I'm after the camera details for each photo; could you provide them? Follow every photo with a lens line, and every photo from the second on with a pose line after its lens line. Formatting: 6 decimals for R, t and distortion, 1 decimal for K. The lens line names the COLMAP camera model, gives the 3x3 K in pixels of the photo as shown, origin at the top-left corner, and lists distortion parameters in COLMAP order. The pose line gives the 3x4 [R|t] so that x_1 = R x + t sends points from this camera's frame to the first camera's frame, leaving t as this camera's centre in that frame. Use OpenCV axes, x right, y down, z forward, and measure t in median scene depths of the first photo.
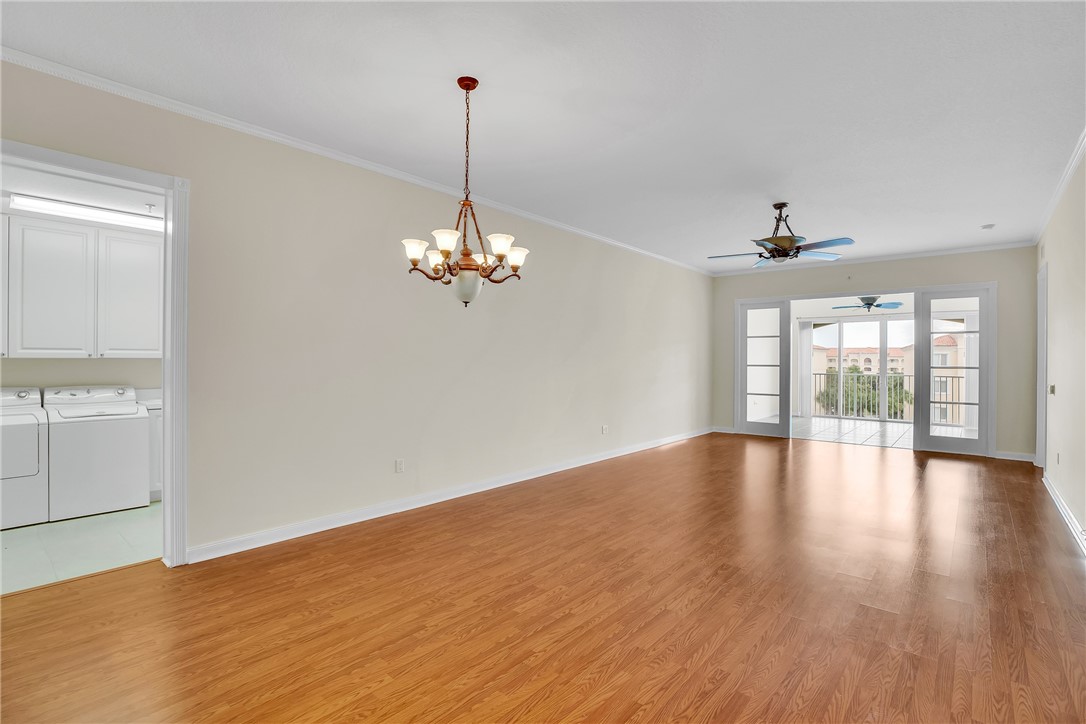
lens RADIAL K [[509.4, 0, 543.0], [0, 509.4, 362.0], [0, 0, 1]] dist [-0.041165, 0.012051]
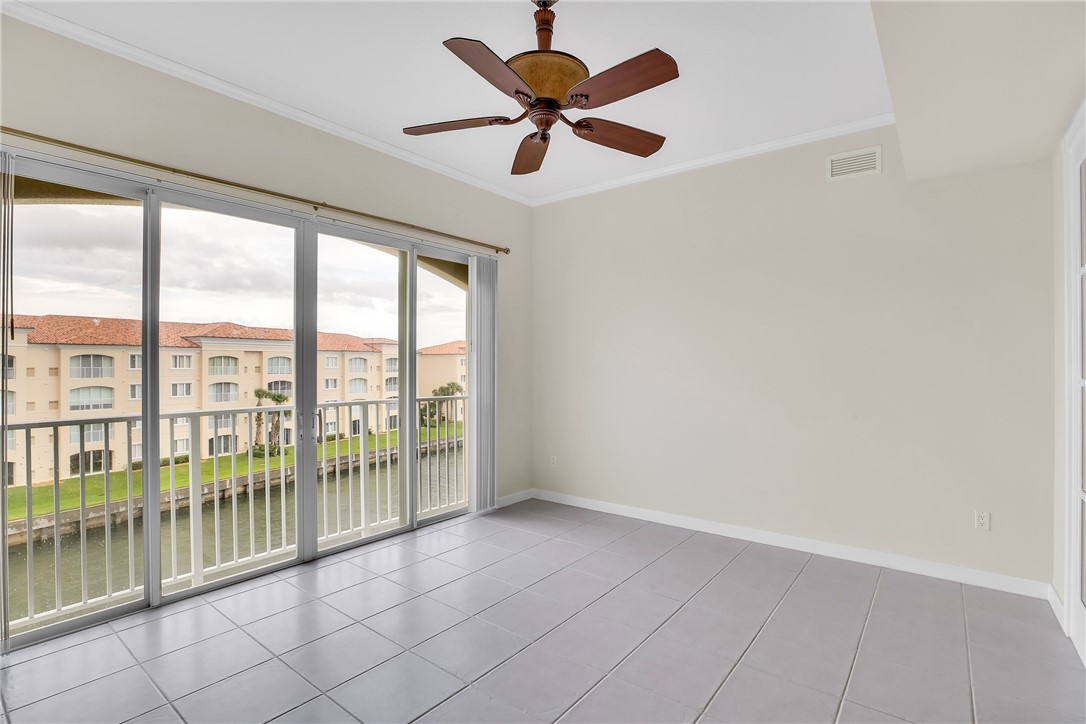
lens RADIAL K [[517.7, 0, 546.1], [0, 517.7, 358.6], [0, 0, 1]] dist [-0.036291, 0.011725]
pose [[-0.043960, 0.004032, 0.999025, 1.099452], [0.004711, 0.999982, -0.003829, -0.008515], [-0.999022, 0.004538, -0.043978, 2.656877]]
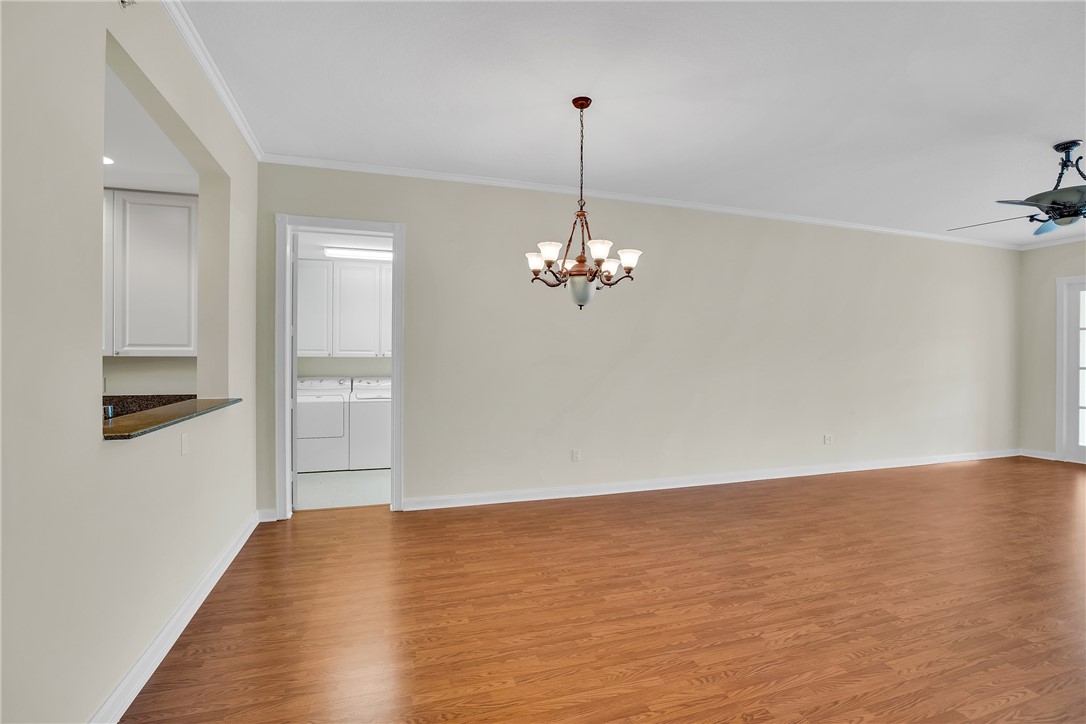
lens RADIAL K [[505.6, 0, 548.2], [0, 505.6, 361.5], [0, 0, 1]] dist [-0.043311, 0.012328]
pose [[0.860419, 0.004344, -0.509568, 0.272334], [-0.004505, 0.999989, 0.000917, 0.000994], [0.509567, 0.001507, 0.860430, 0.032873]]
